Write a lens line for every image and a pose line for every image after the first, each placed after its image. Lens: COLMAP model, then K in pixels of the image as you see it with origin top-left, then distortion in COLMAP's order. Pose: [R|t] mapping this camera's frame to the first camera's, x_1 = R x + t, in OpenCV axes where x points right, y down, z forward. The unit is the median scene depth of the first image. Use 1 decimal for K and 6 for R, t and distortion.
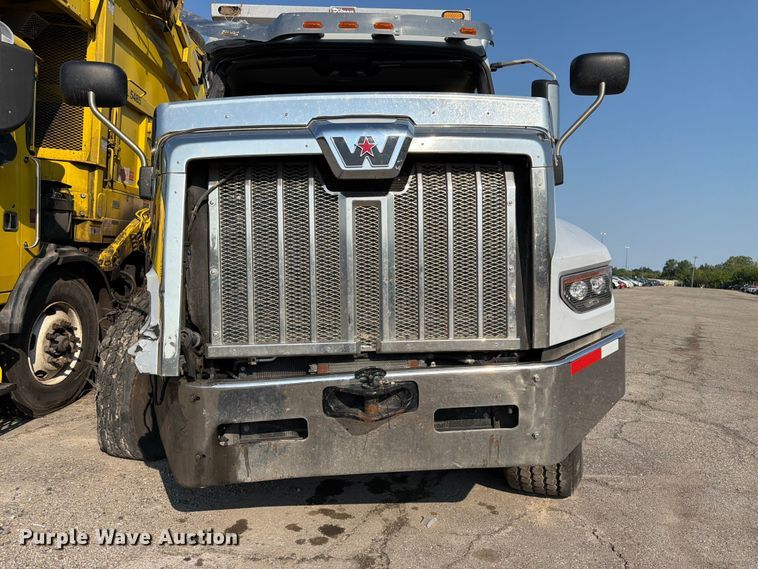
lens RADIAL K [[533.6, 0, 382.5], [0, 533.6, 287.0], [0, 0, 1]] dist [0.088701, -0.110806]
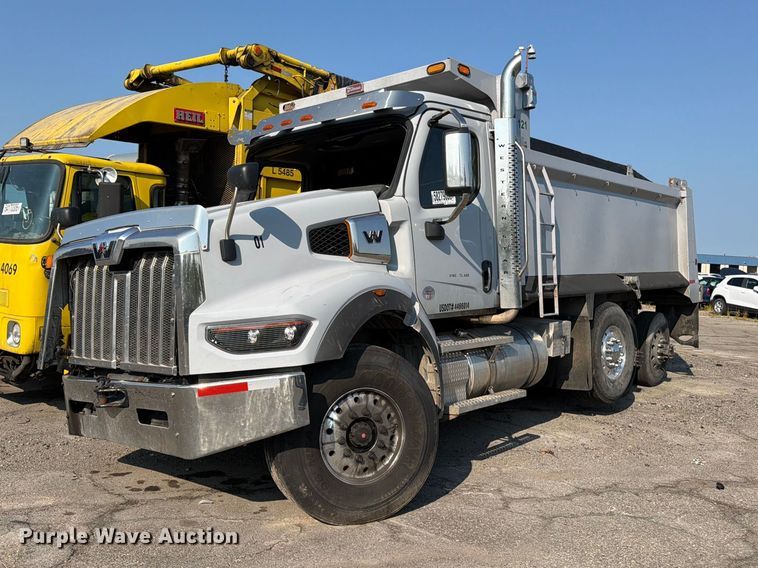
lens RADIAL K [[686.6, 0, 374.9], [0, 686.6, 265.8], [0, 0, 1]] dist [0.149680, -0.296522]
pose [[0.716425, -0.020353, -0.697367, 1.902829], [-0.029977, 0.997753, -0.059916, -0.082500], [0.697019, 0.063830, 0.714206, -0.004198]]
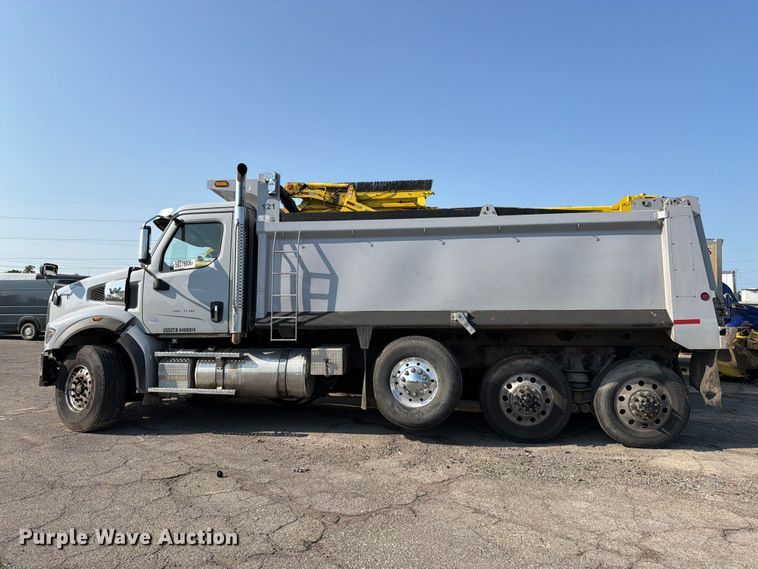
lens RADIAL K [[533.6, 0, 382.5], [0, 533.6, 287.0], [0, 0, 1]] dist [0.088701, -0.110806]
pose [[-0.198995, -0.101917, -0.974687, 3.276851], [-0.066838, 0.993673, -0.090256, -0.136861], [0.977719, 0.047185, -0.204548, 3.753768]]
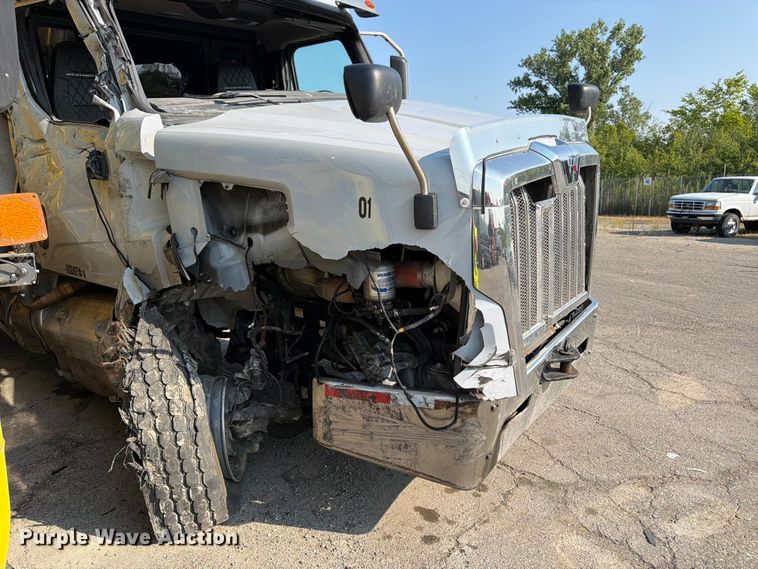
lens RADIAL K [[533.6, 0, 382.5], [0, 533.6, 287.0], [0, 0, 1]] dist [0.088701, -0.110806]
pose [[0.668753, -0.199658, 0.716175, -1.097580], [0.083954, 0.977386, 0.194085, -0.233985], [-0.738730, -0.069669, 0.670392, 0.407023]]
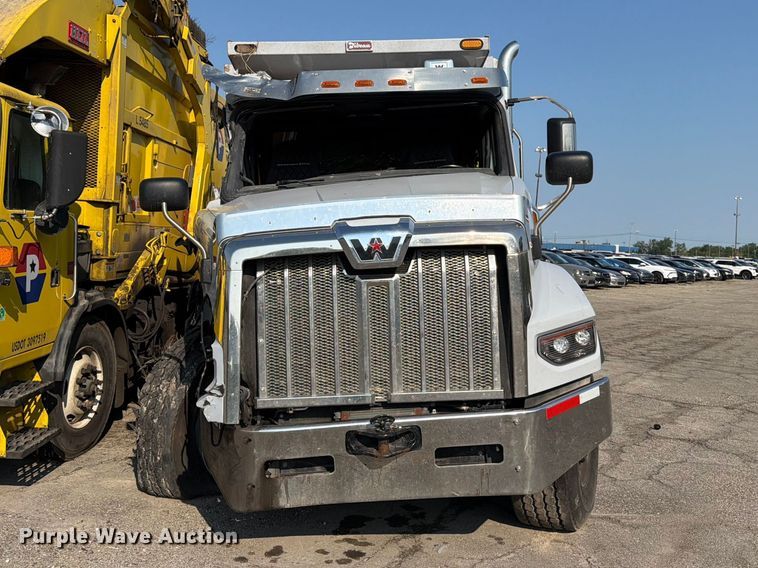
lens RADIAL K [[751.1, 0, 388.0], [0, 751.1, 258.8], [0, 0, 1]] dist [0.178309, -0.341438]
pose [[0.998746, -0.018026, -0.046707, 0.073126], [0.016791, 0.999503, -0.026685, -0.155441], [0.047165, 0.025867, 0.998552, -0.727364]]
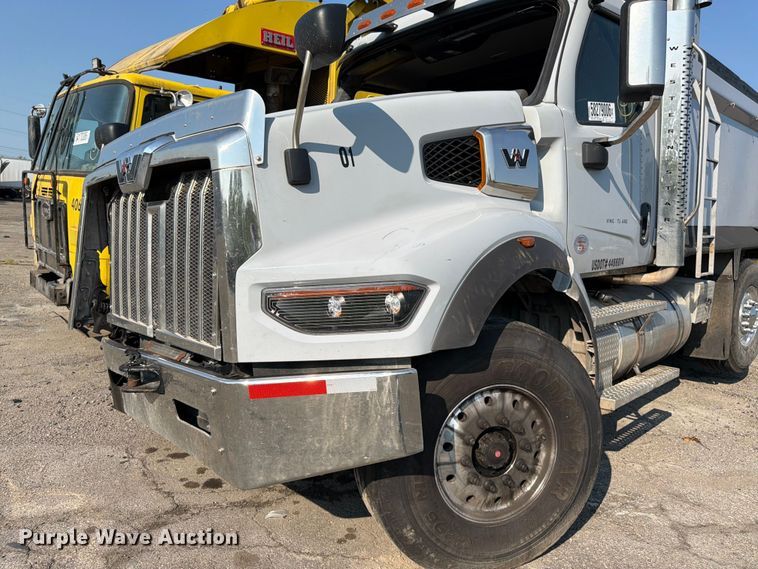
lens RADIAL K [[533.6, 0, 382.5], [0, 533.6, 287.0], [0, 0, 1]] dist [0.088701, -0.110806]
pose [[0.631344, 0.088002, -0.770494, 1.126407], [-0.056709, 0.996120, 0.067304, -0.092791], [0.773427, 0.001202, 0.633884, 0.583660]]
